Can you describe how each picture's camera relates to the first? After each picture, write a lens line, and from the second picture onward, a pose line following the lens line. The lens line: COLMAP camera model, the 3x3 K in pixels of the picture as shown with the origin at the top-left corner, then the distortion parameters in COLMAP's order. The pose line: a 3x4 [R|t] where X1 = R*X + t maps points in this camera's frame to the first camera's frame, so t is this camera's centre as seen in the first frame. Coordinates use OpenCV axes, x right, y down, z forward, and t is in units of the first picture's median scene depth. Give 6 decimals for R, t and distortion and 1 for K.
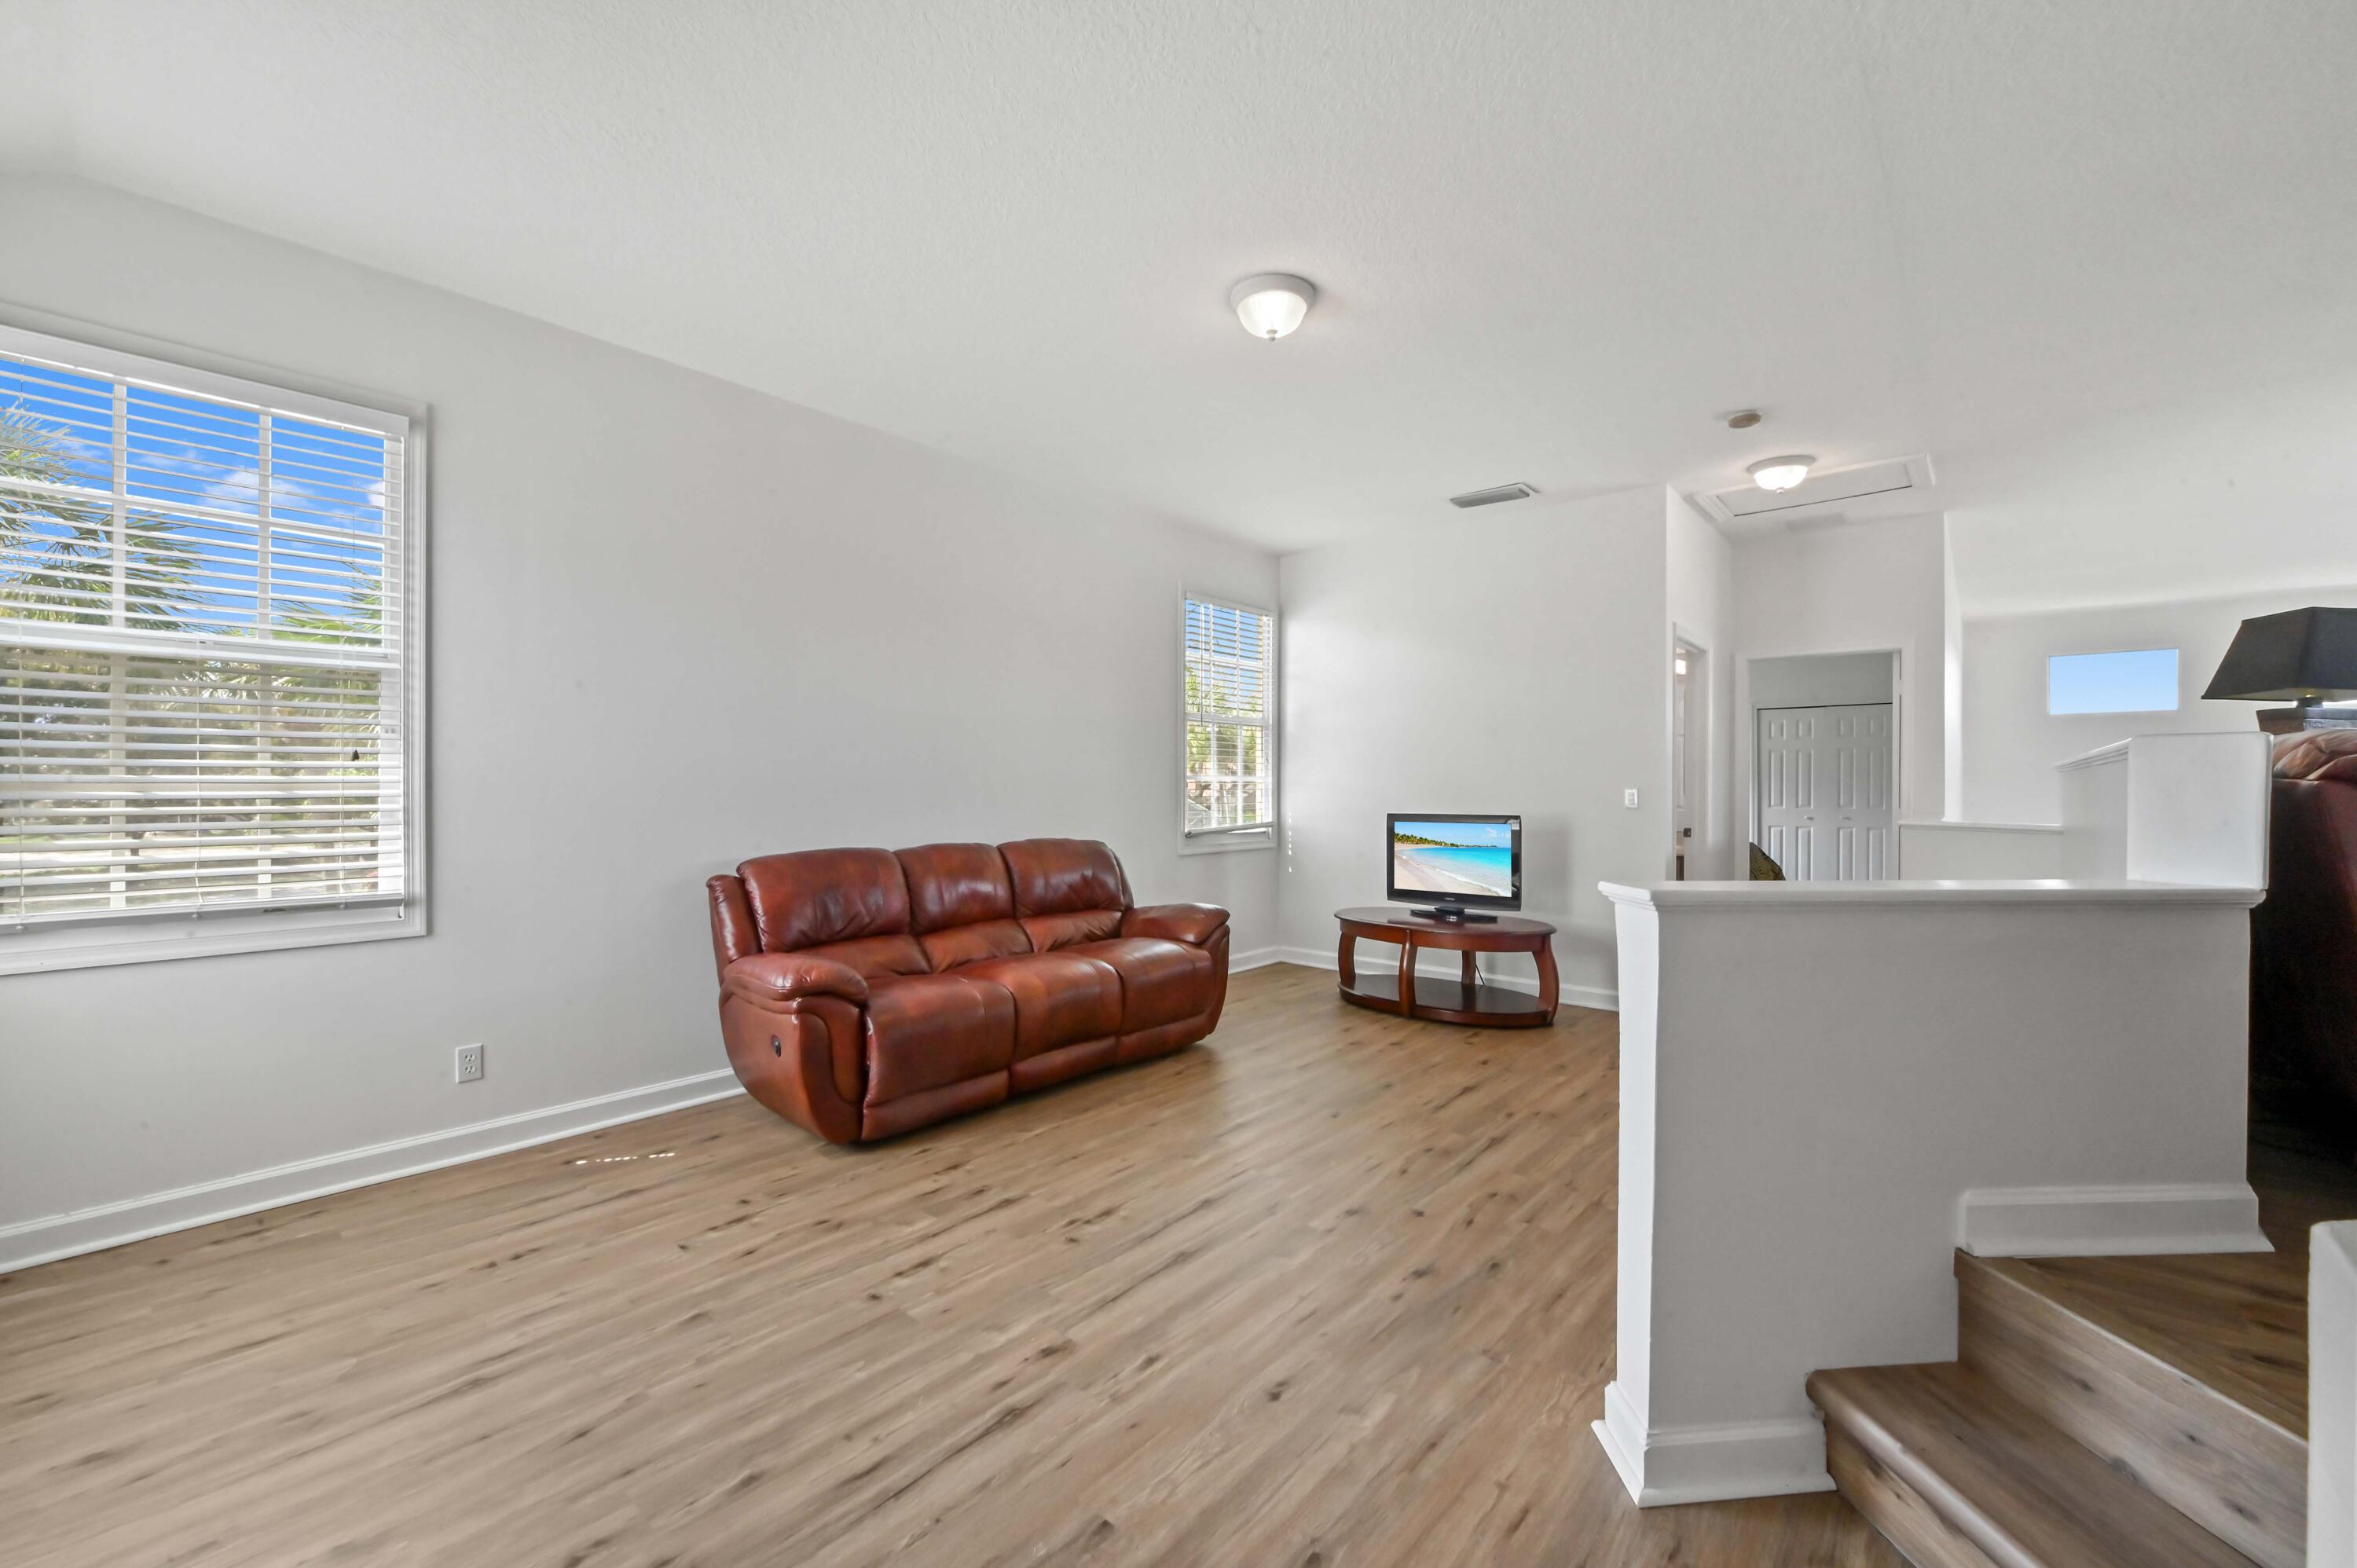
lens RADIAL K [[925.9, 0, 1163.1], [0, 925.9, 775.4], [0, 0, 1]] dist [0.002282, 0.000711]
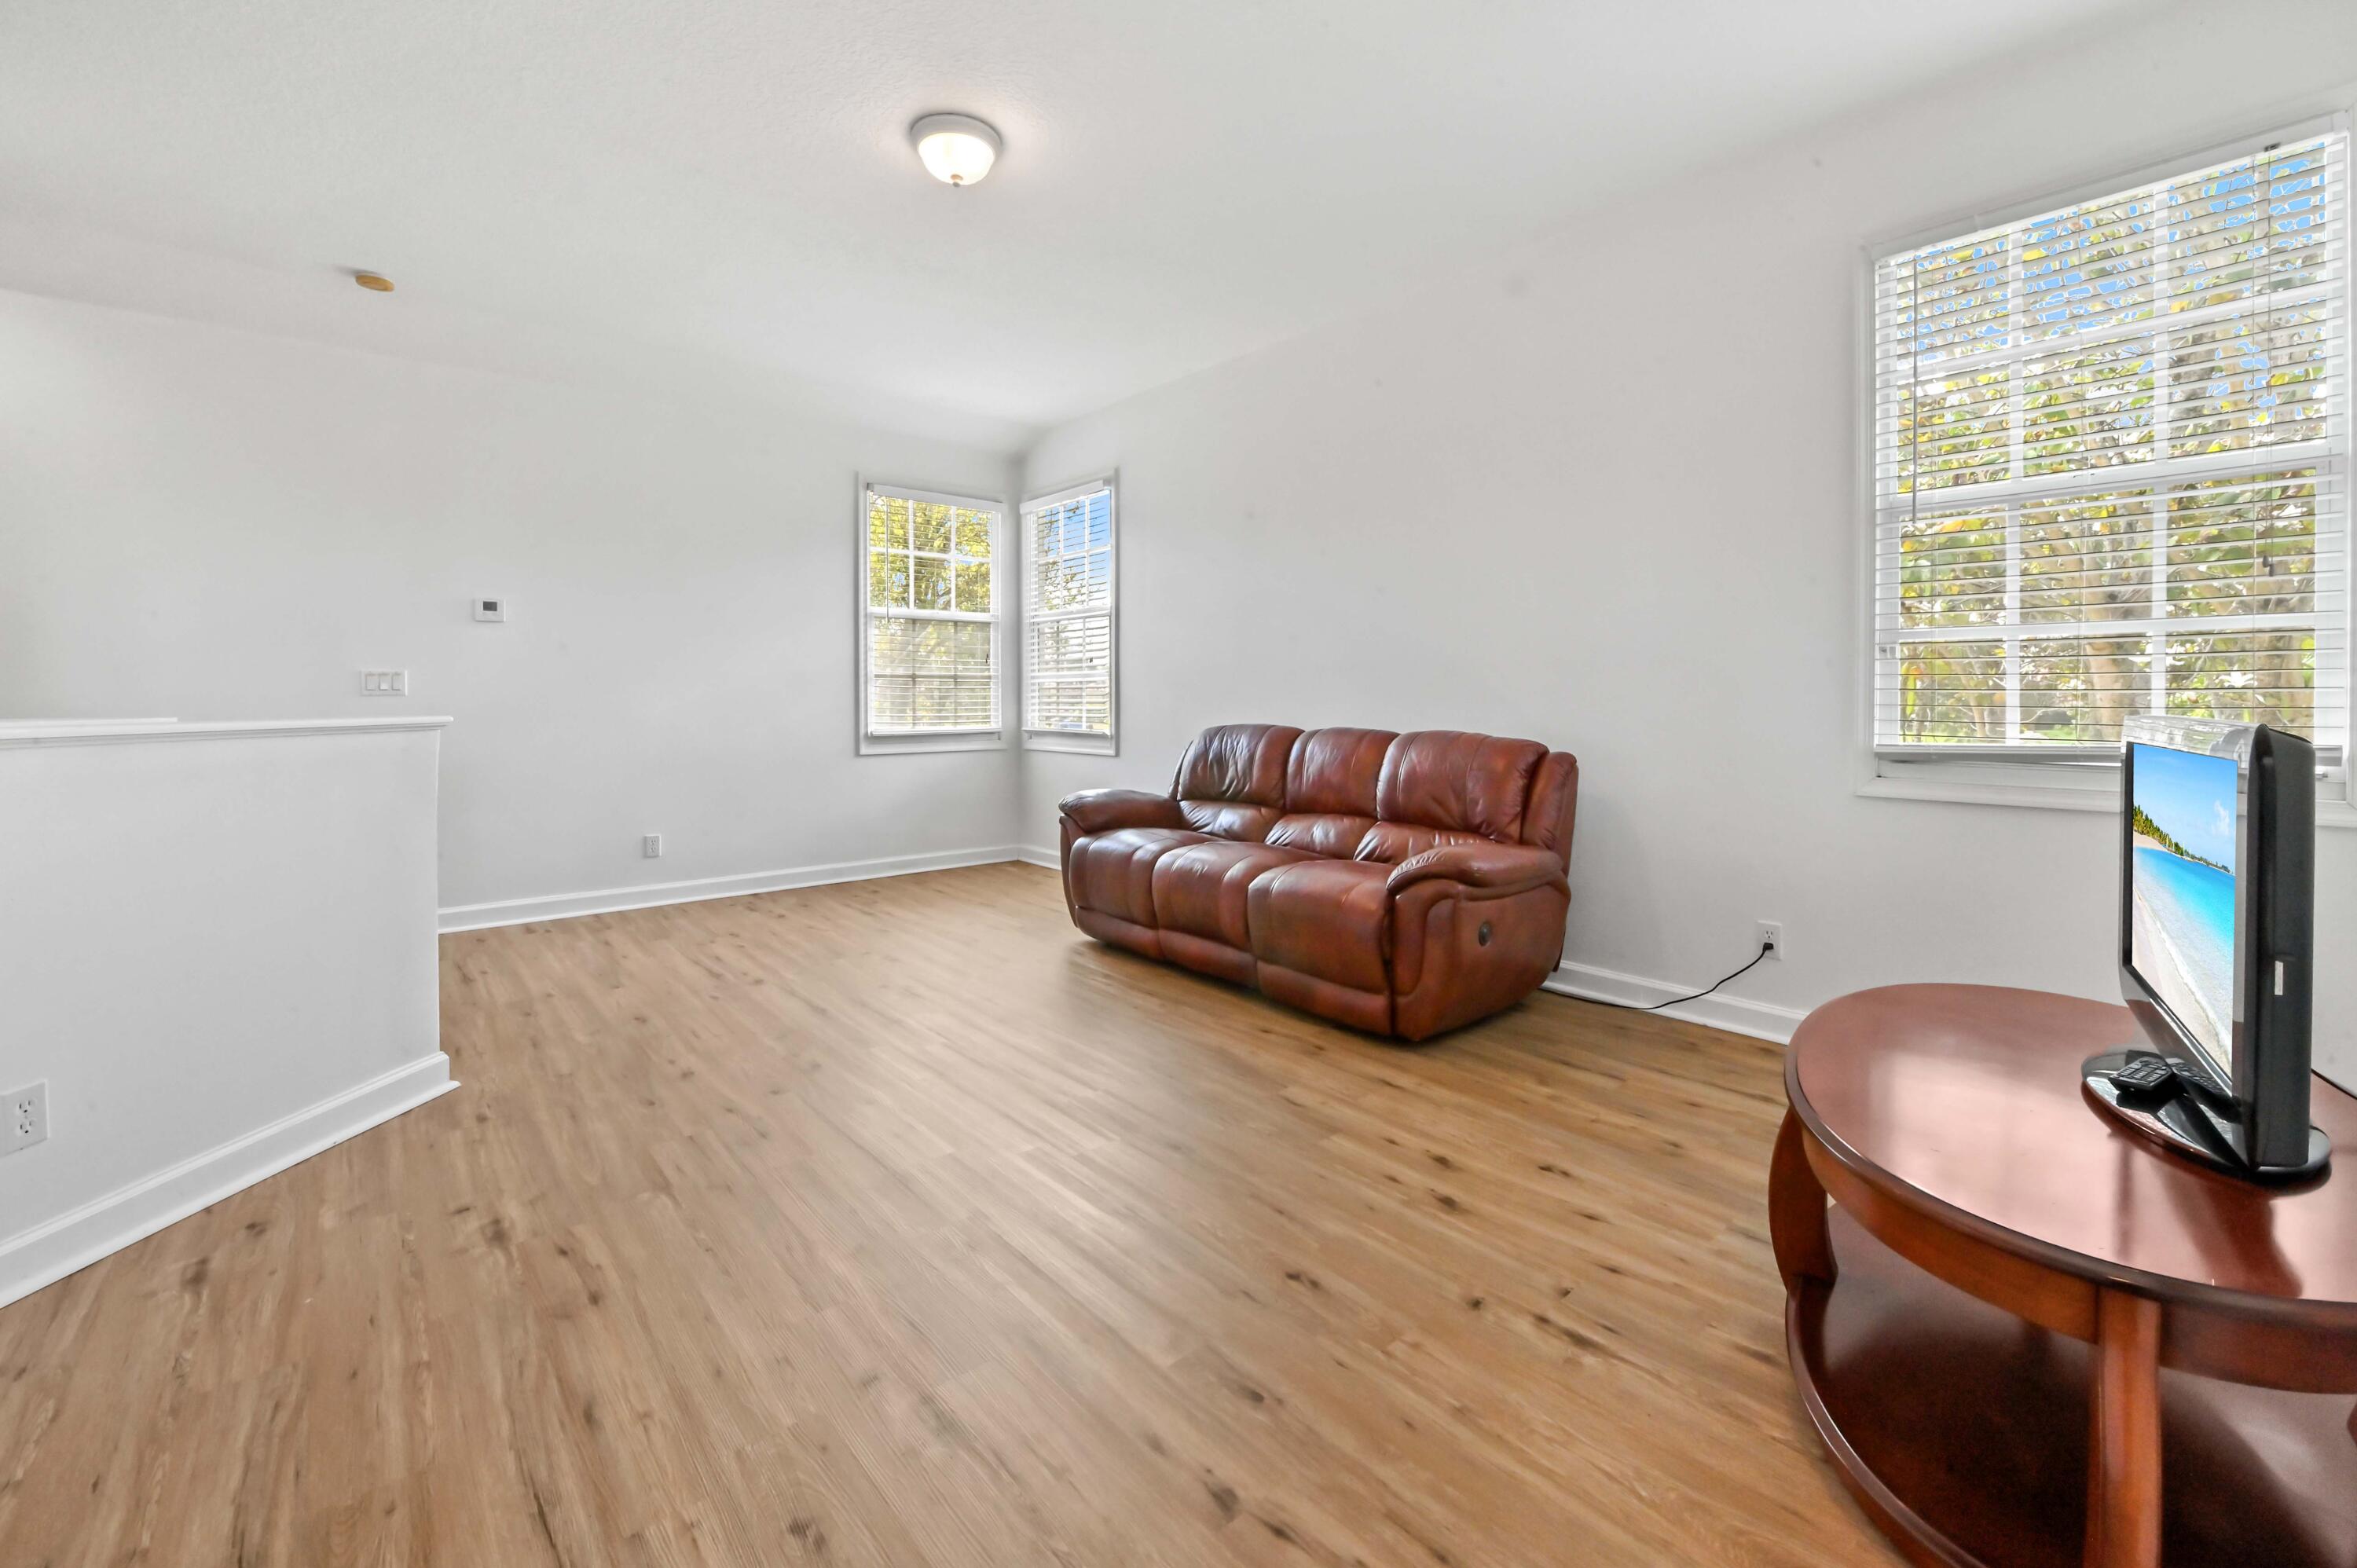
lens RADIAL K [[938.8, 0, 1186.1], [0, 938.8, 780.2], [0, 0, 1]] dist [-0.000772, -0.000040]
pose [[-0.114798, 0.089033, -0.989391, 1.188801], [0.015807, 0.996013, 0.087795, 0.066272], [0.993263, -0.005561, -0.115748, 1.562826]]
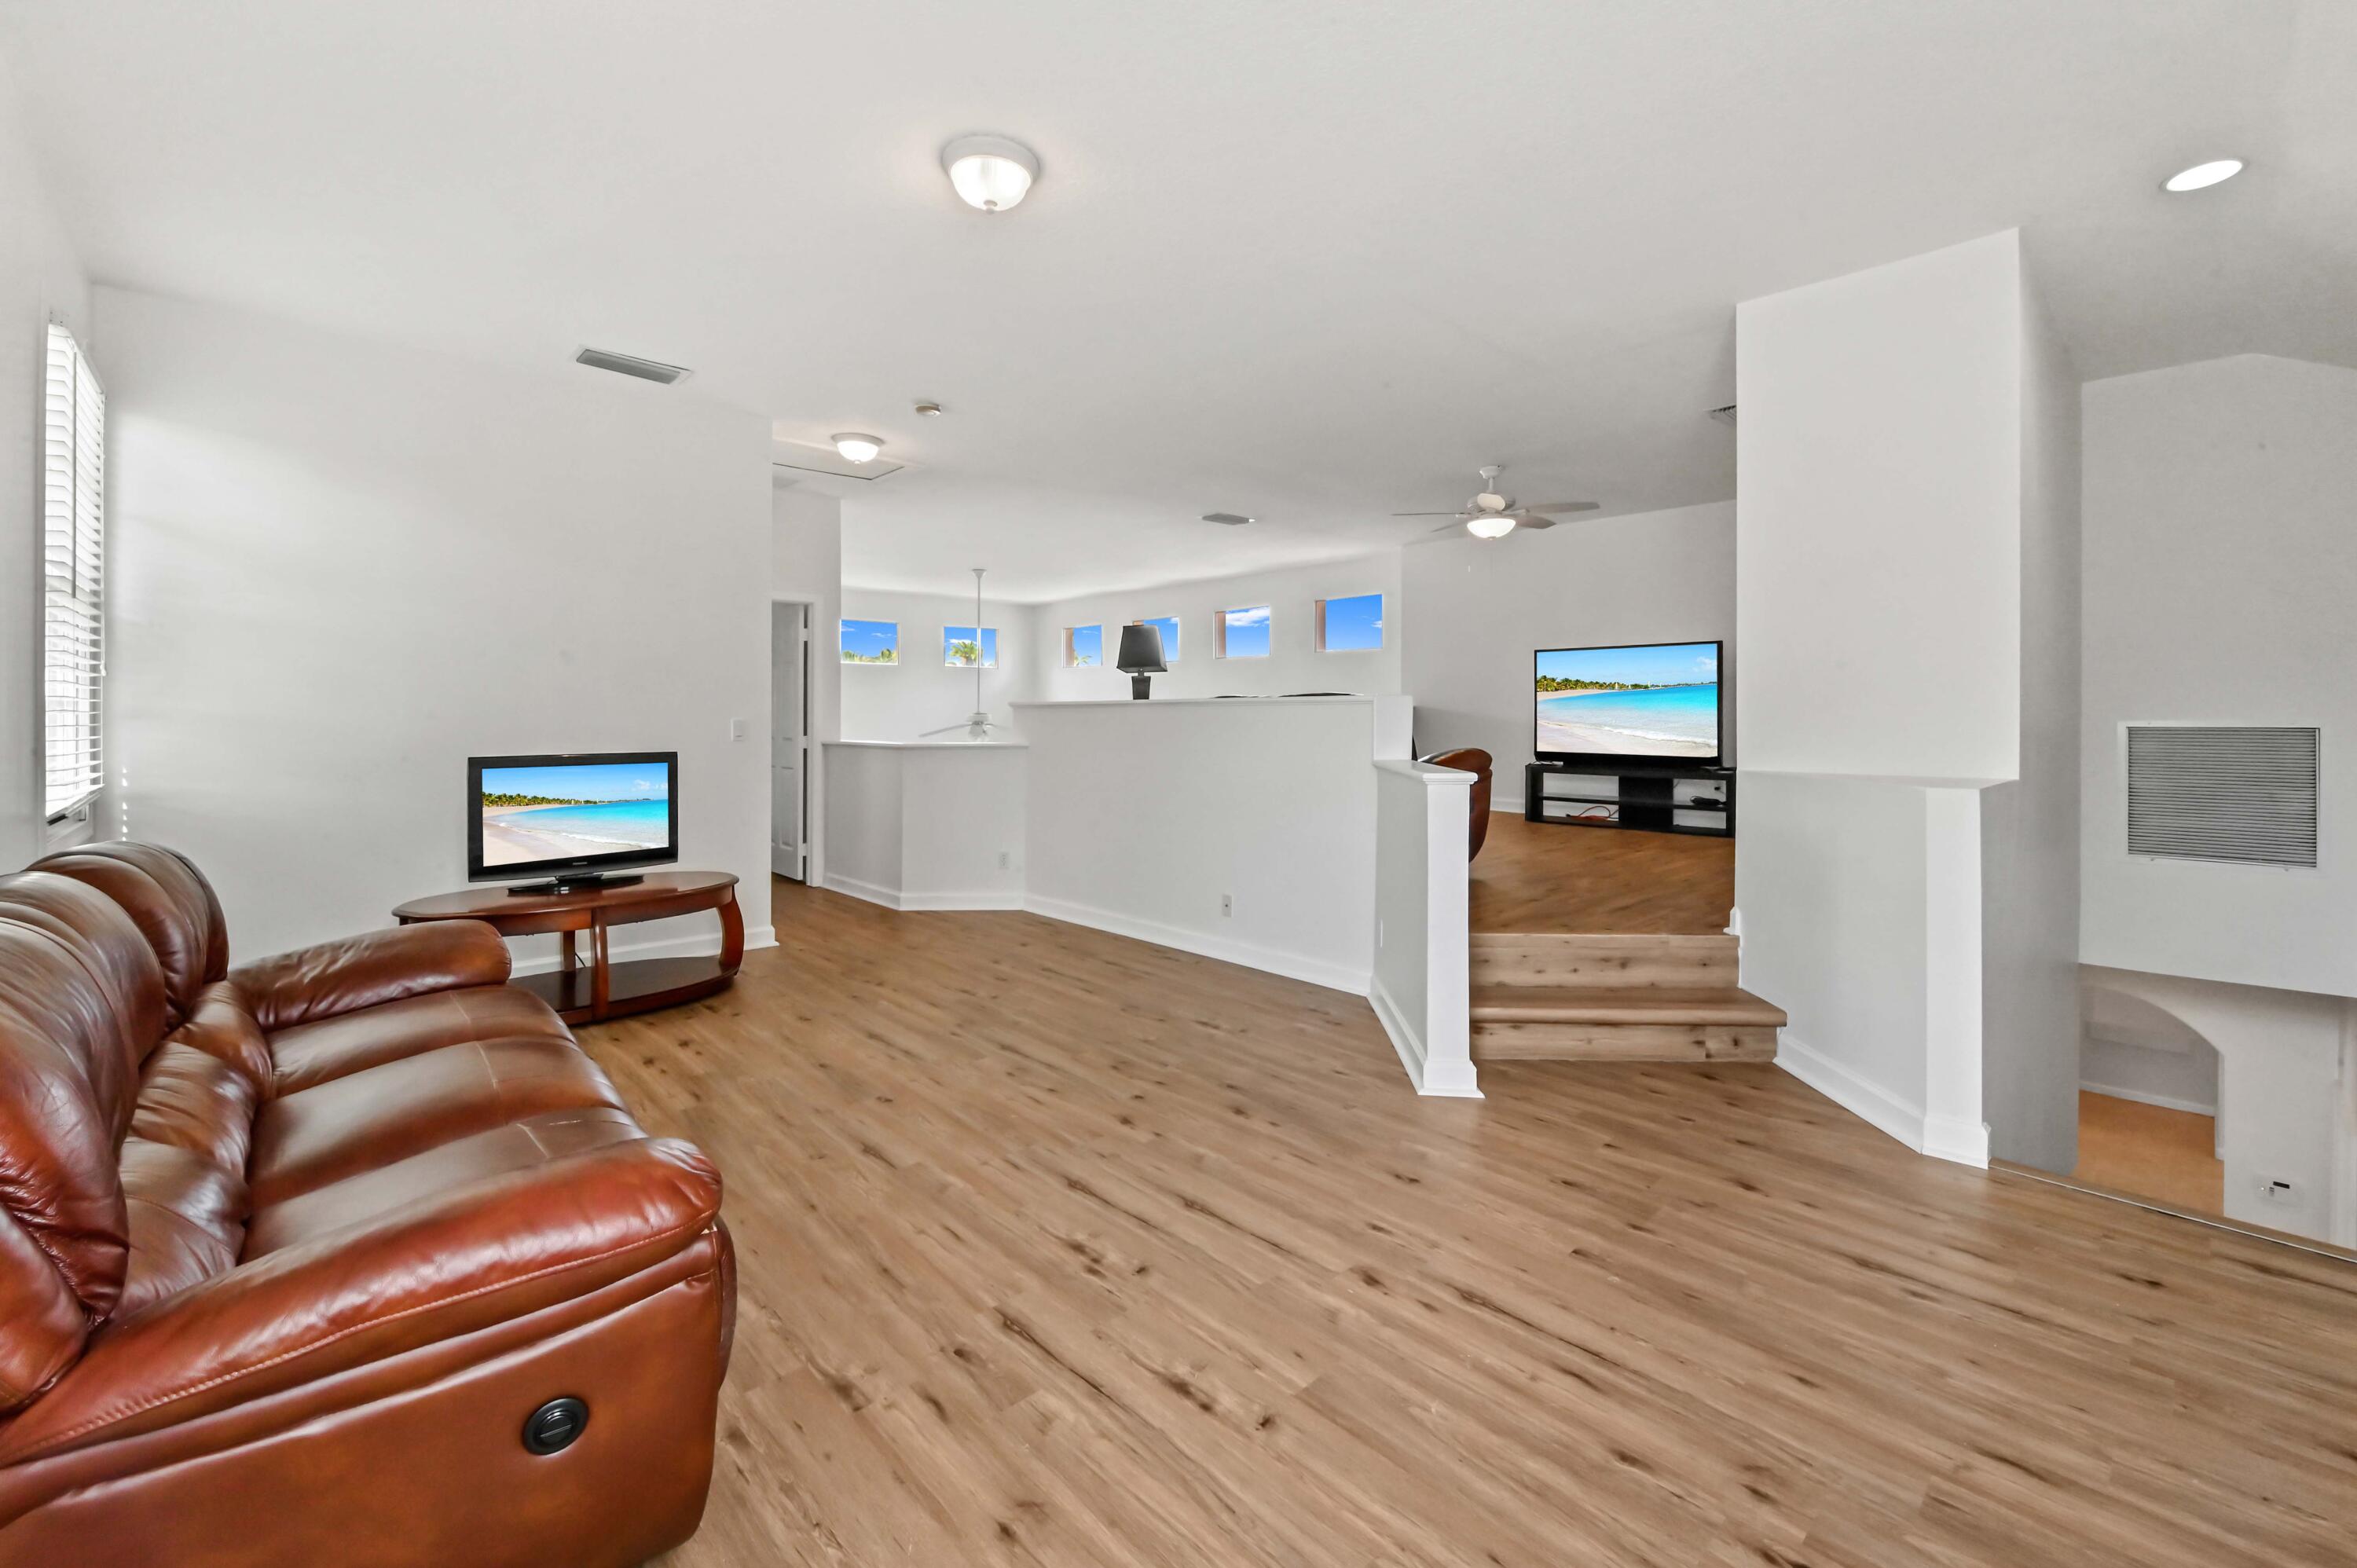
lens RADIAL K [[987.0, 0, 1175.7], [0, 987.0, 732.6], [0, 0, 1]] dist [-0.002618, 0.000054]
pose [[0.093923, -0.011834, 0.995509, -0.918765], [-0.012416, 0.999838, 0.013057, 0.013260], [-0.995502, -0.013586, 0.093761, 0.857689]]
